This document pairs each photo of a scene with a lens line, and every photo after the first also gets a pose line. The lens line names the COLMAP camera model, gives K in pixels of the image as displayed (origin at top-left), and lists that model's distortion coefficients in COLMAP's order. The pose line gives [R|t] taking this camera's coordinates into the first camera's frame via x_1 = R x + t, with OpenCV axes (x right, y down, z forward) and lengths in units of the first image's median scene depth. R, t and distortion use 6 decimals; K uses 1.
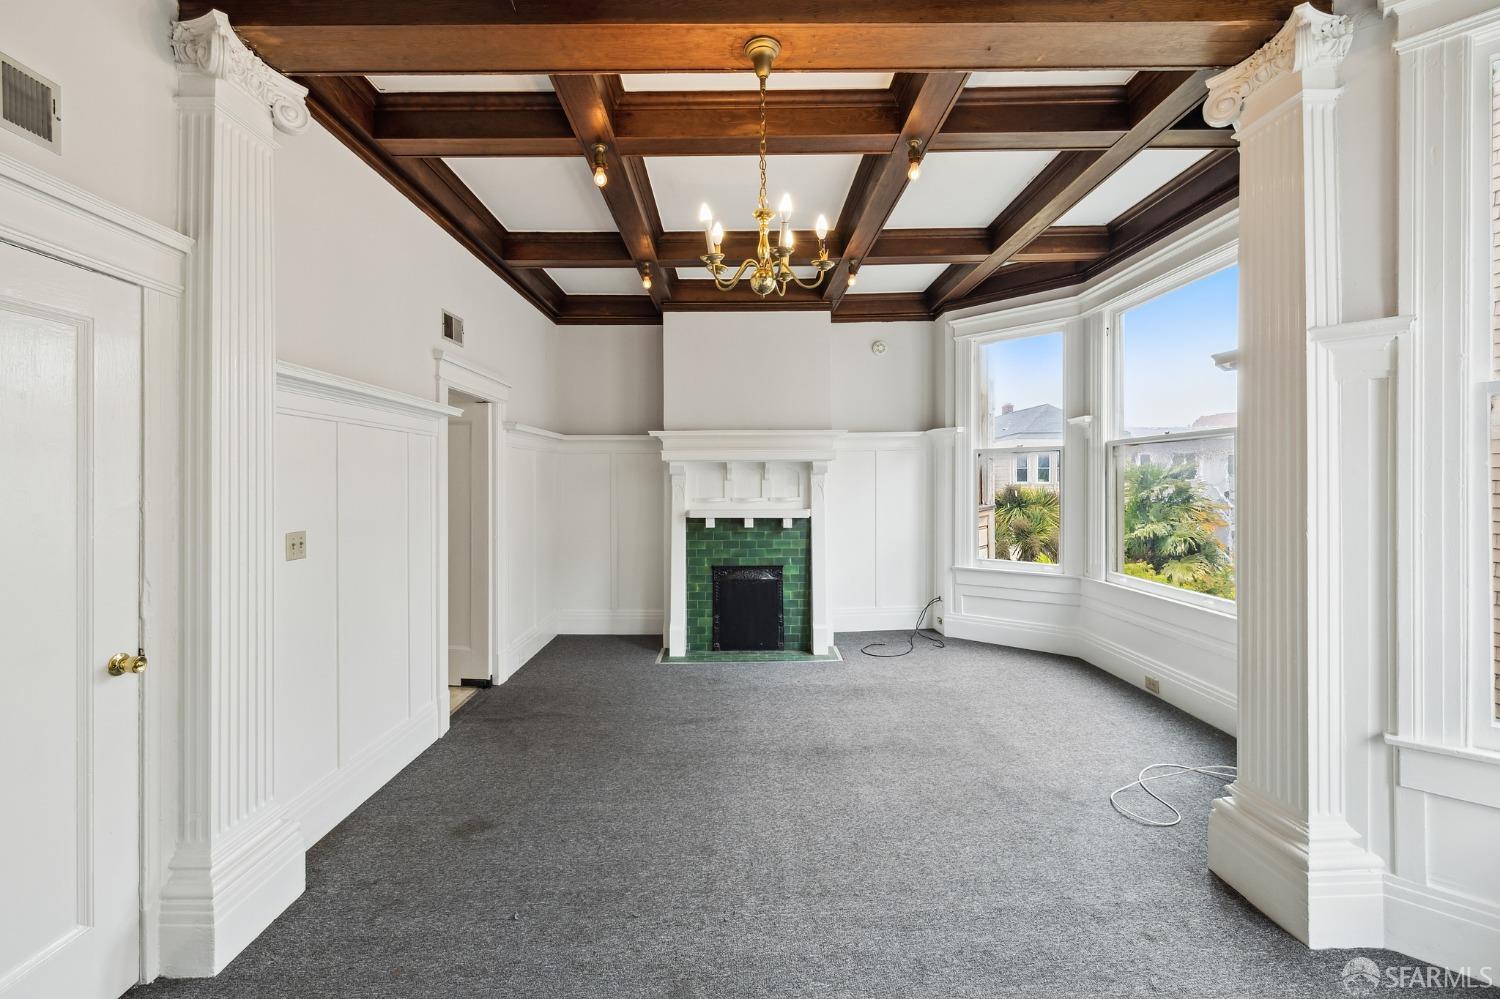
lens RADIAL K [[631.2, 0, 742.9], [0, 631.2, 482.8], [0, 0, 1]] dist [0.001643, -0.000009]
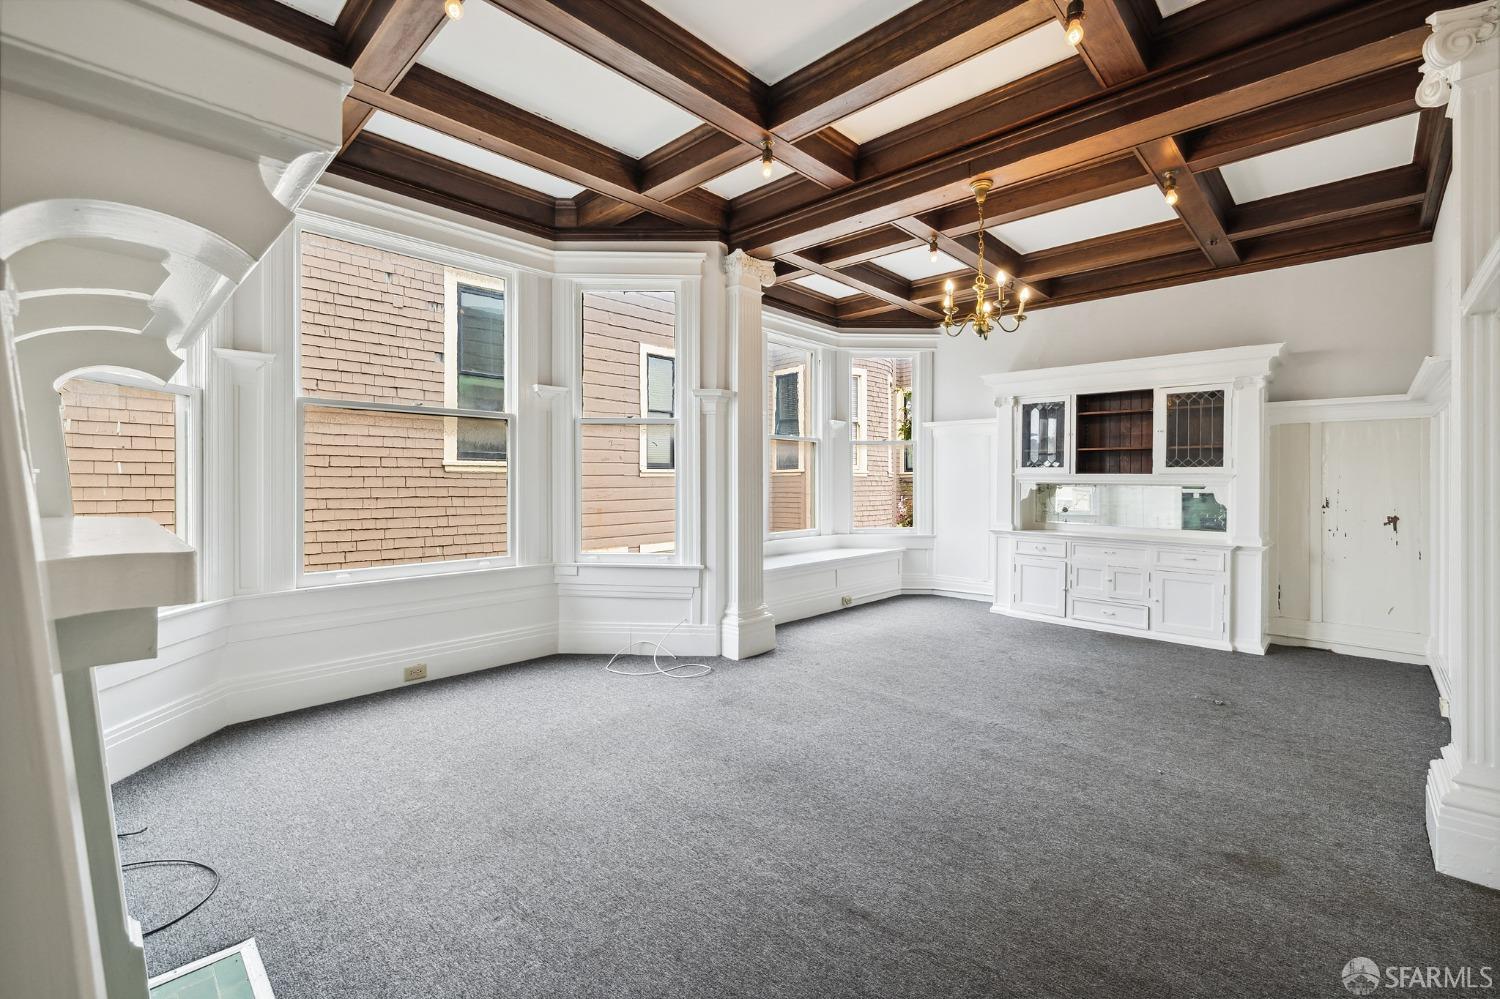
lens RADIAL K [[631.2, 0, 742.9], [0, 631.2, 482.8], [0, 0, 1]] dist [0.001643, -0.000009]
pose [[-0.709202, 0.000029, 0.705005, -0.279555], [0.001539, 0.999998, 0.001506, 0.031936], [-0.705003, 0.002153, -0.709201, 1.062091]]
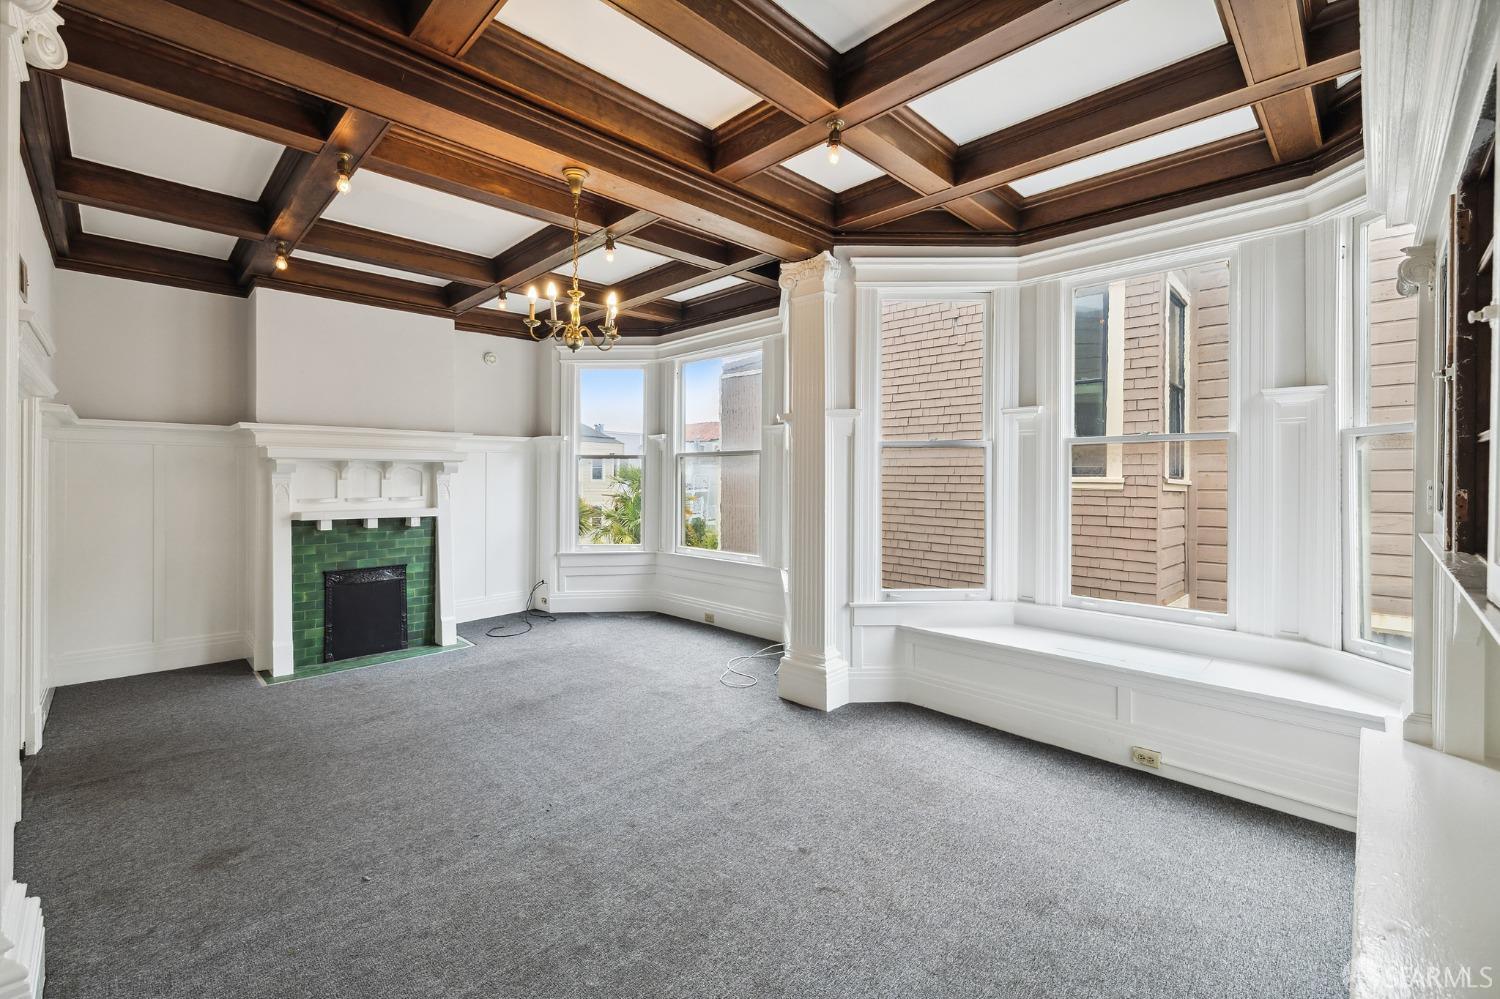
lens RADIAL K [[631.2, 0, 742.9], [0, 631.2, 482.8], [0, 0, 1]] dist [0.001643, -0.000009]
pose [[0.717343, 0.000394, 0.696720, -0.273844], [-0.004461, 0.999982, 0.004027, -0.006038], [-0.696706, -0.005997, 0.717331, -0.104098]]
